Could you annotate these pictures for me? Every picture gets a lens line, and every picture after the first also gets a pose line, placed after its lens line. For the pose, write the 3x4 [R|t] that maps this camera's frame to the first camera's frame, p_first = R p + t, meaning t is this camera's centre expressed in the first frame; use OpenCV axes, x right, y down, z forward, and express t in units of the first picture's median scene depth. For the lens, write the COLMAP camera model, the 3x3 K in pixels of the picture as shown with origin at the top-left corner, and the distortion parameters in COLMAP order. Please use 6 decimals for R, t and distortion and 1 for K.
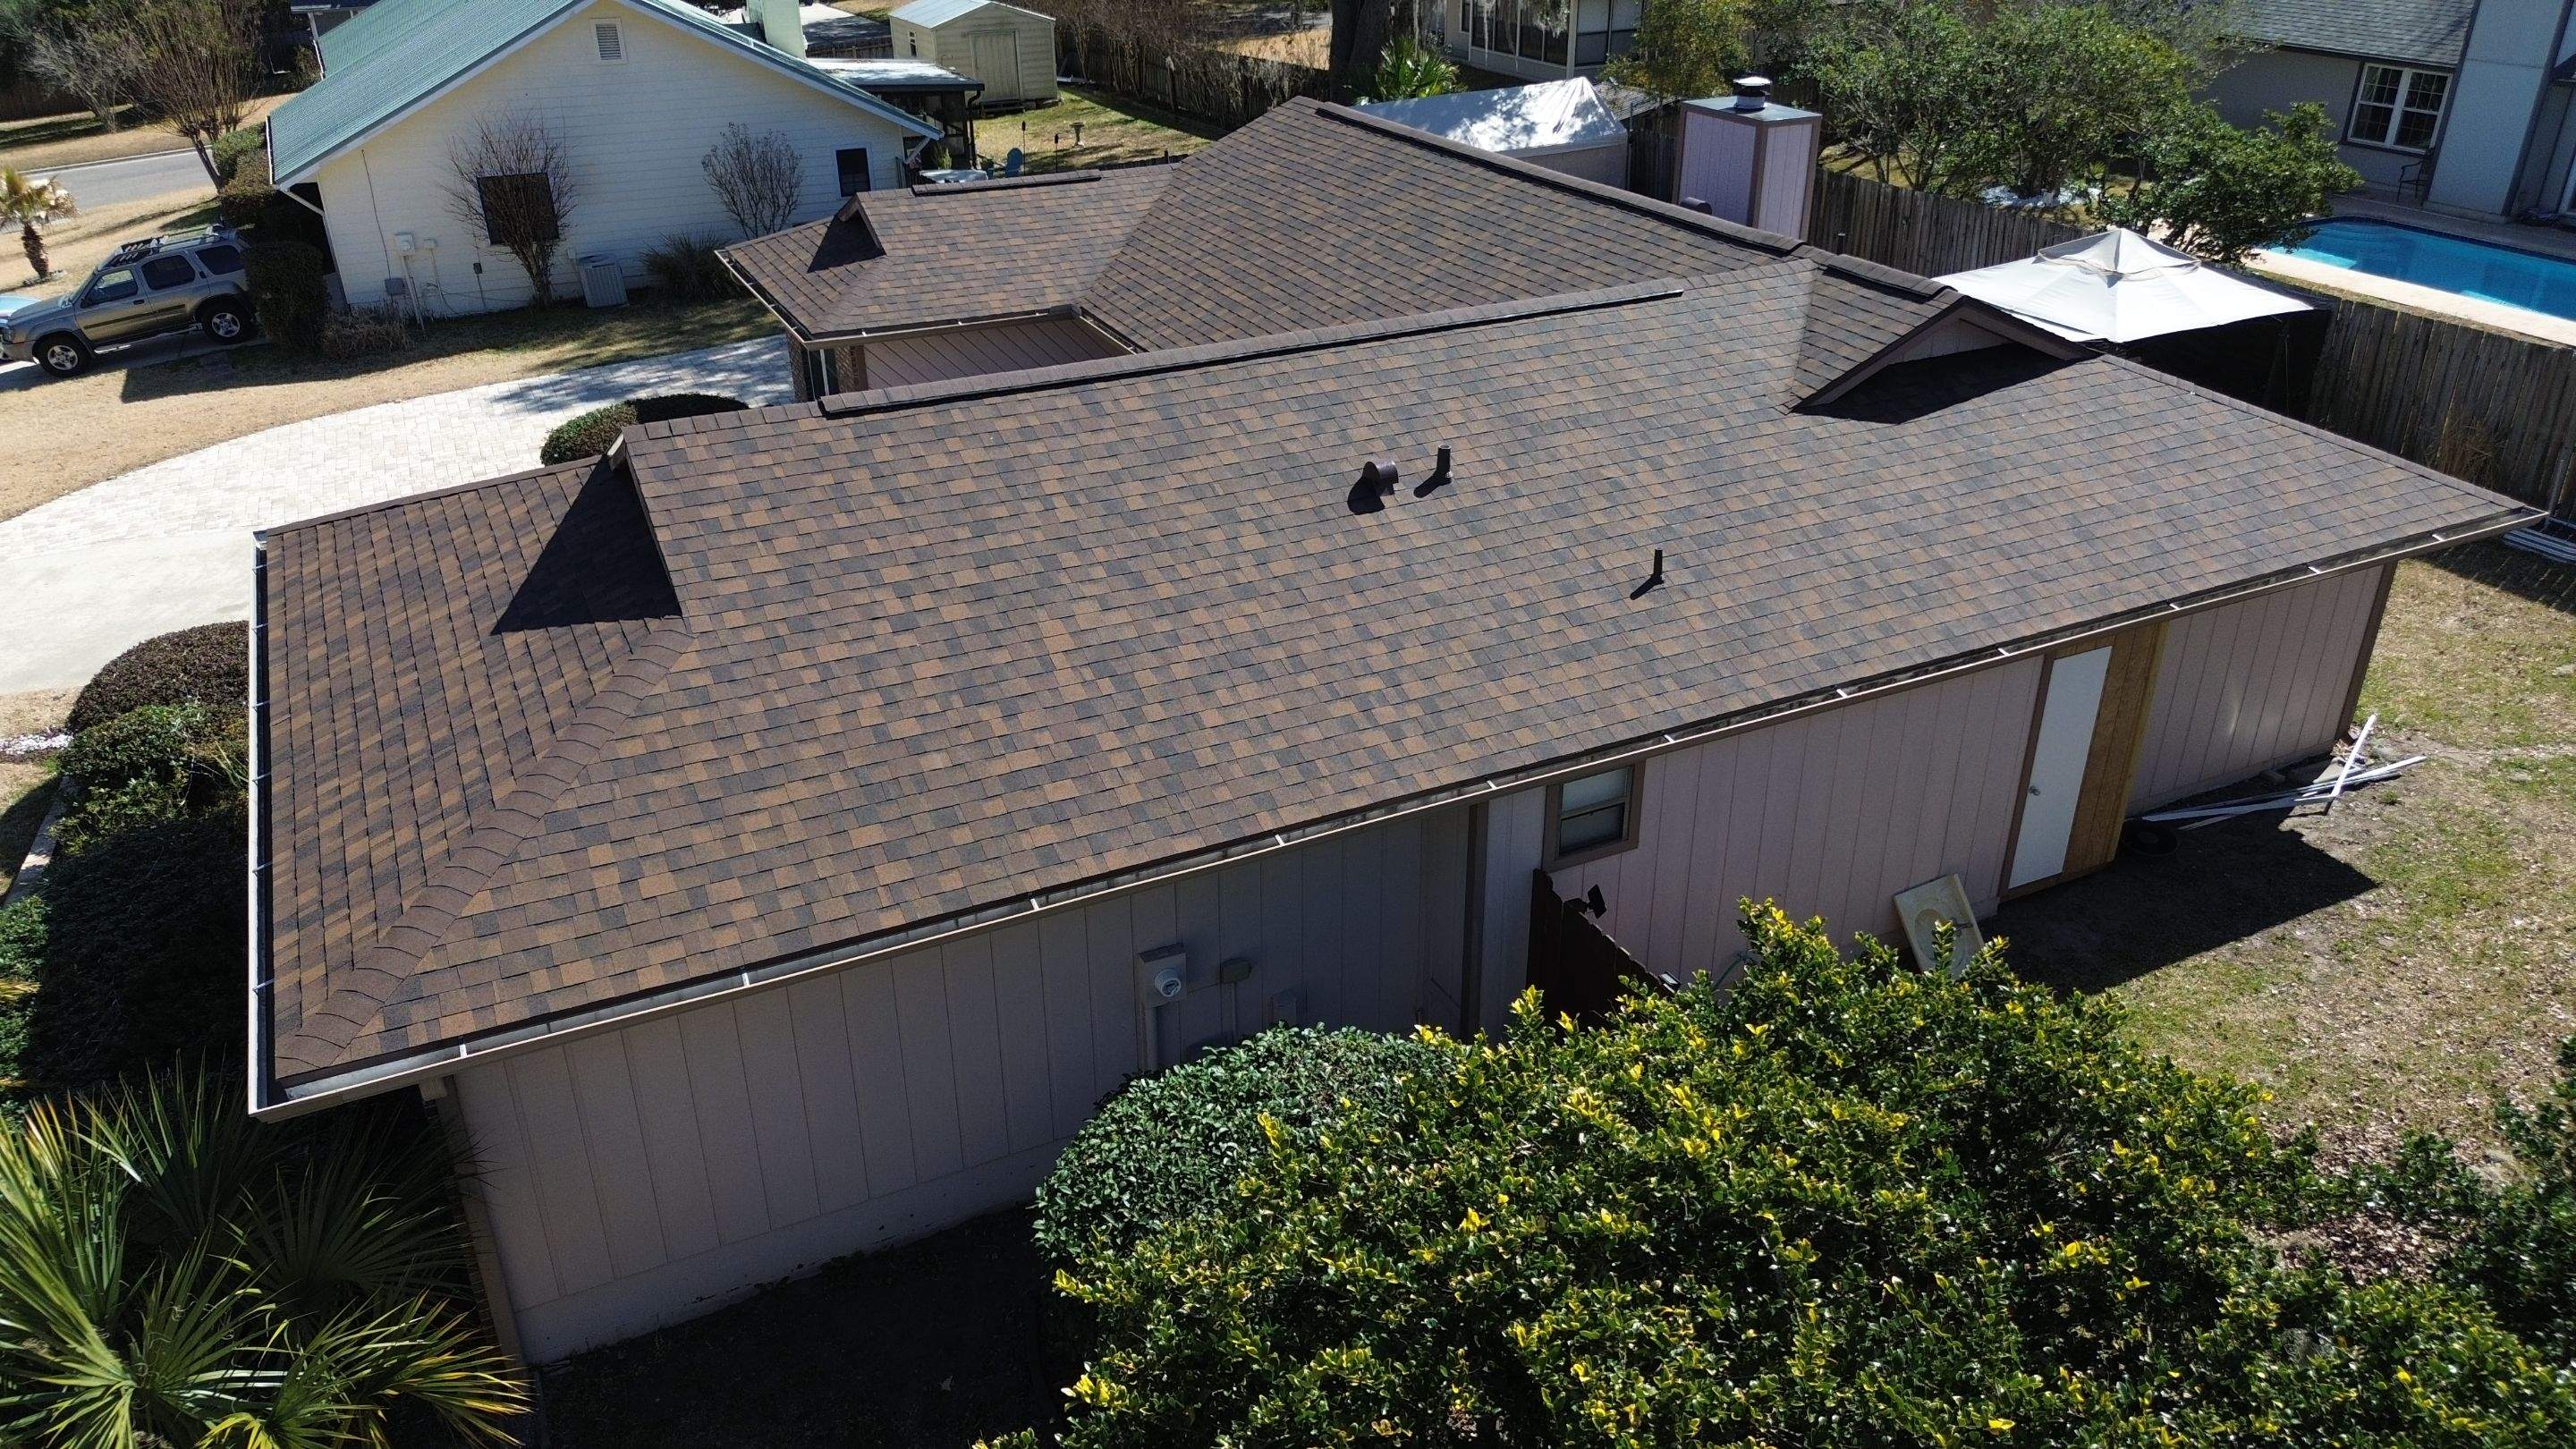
lens RADIAL K [[1799.7, 0, 1288.0], [0, 1799.7, 724.5], [0, 0, 1]] dist [0.064620, -0.054284]
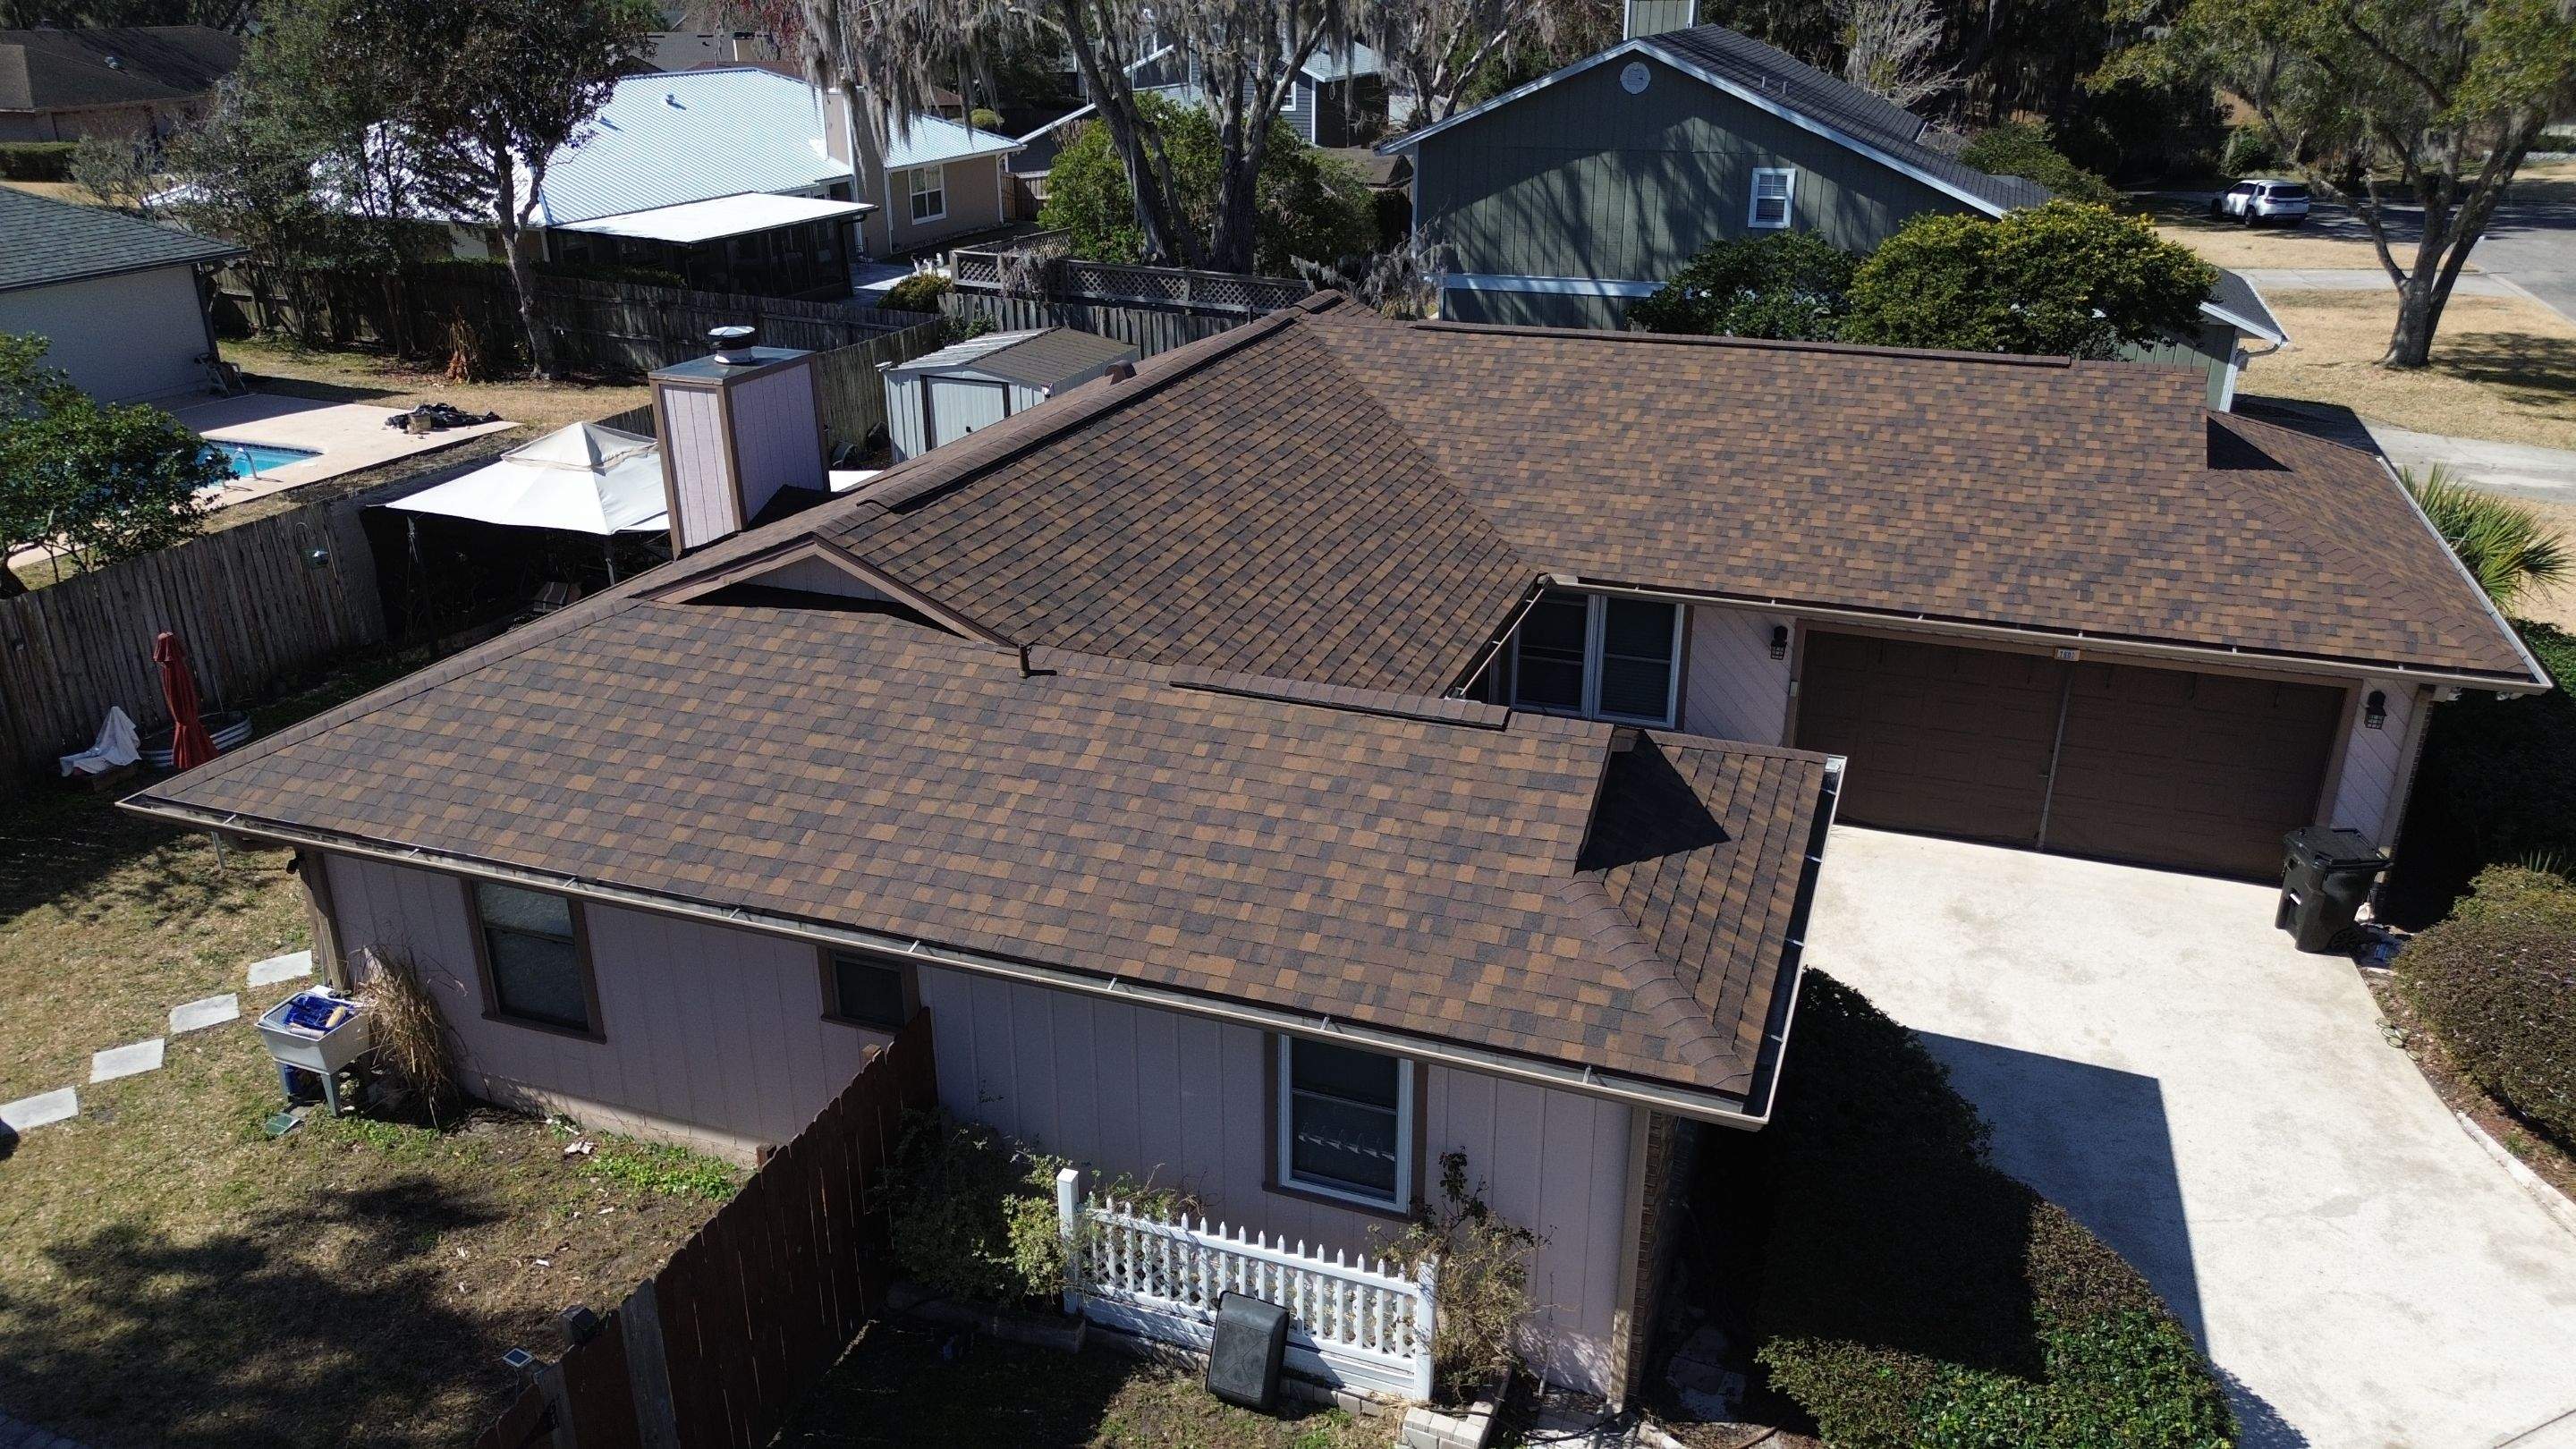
lens RADIAL K [[1836.9, 0, 1299.2], [0, 1836.9, 717.7], [0, 0, 1]] dist [0.074335, -0.066044]
pose [[-0.691817, -0.265502, 0.671490, -0.848889], [0.336603, 0.704143, 0.625205, -1.051378], [-0.638818, 0.658553, -0.397769, 2.011441]]
